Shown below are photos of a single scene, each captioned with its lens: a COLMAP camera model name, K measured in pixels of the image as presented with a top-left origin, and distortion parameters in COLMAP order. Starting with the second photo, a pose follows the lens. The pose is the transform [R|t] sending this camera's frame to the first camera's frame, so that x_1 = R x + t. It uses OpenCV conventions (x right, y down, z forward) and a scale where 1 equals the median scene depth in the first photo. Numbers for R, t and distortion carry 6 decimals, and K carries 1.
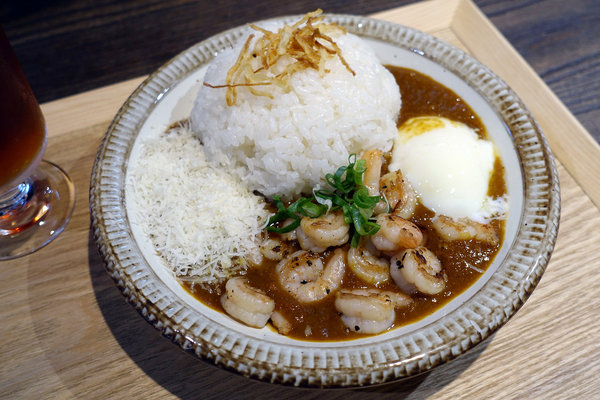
lens RADIAL K [[586.9, 0, 300.0], [0, 586.9, 200.0], [0, 0, 1]] dist [-0.058777, -0.002283]
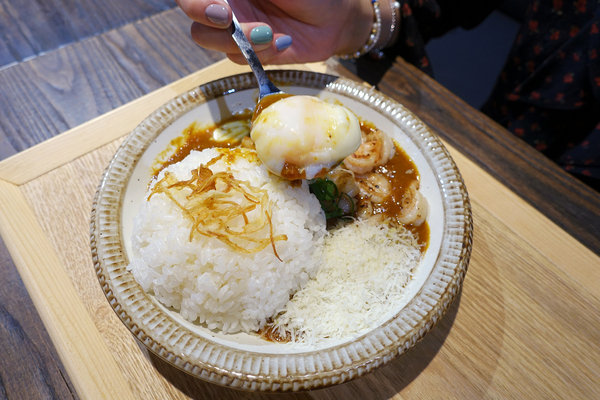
lens RADIAL K [[416.9, 0, 300.0], [0, 416.9, 200.0], [0, 0, 1]] dist [0.003405, 0.000360]
pose [[-0.360461, -0.762201, 0.537696, -0.459585], [0.757571, 0.097092, 0.645492, -0.605506], [-0.544201, 0.640017, 0.542423, 0.512841]]
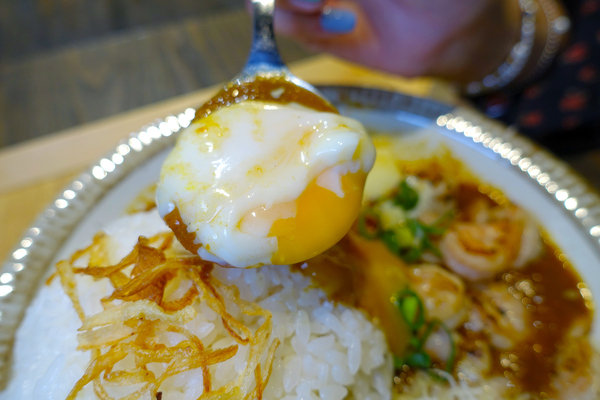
lens RADIAL K [[416.9, 0, 300.0], [0, 416.9, 200.0], [0, 0, 1]] dist [0.003405, 0.000360]
pose [[-0.125750, -0.757482, 0.640631, -0.183919], [0.827452, 0.276151, 0.488942, -0.353132], [-0.547276, 0.591575, 0.592054, 0.664907]]
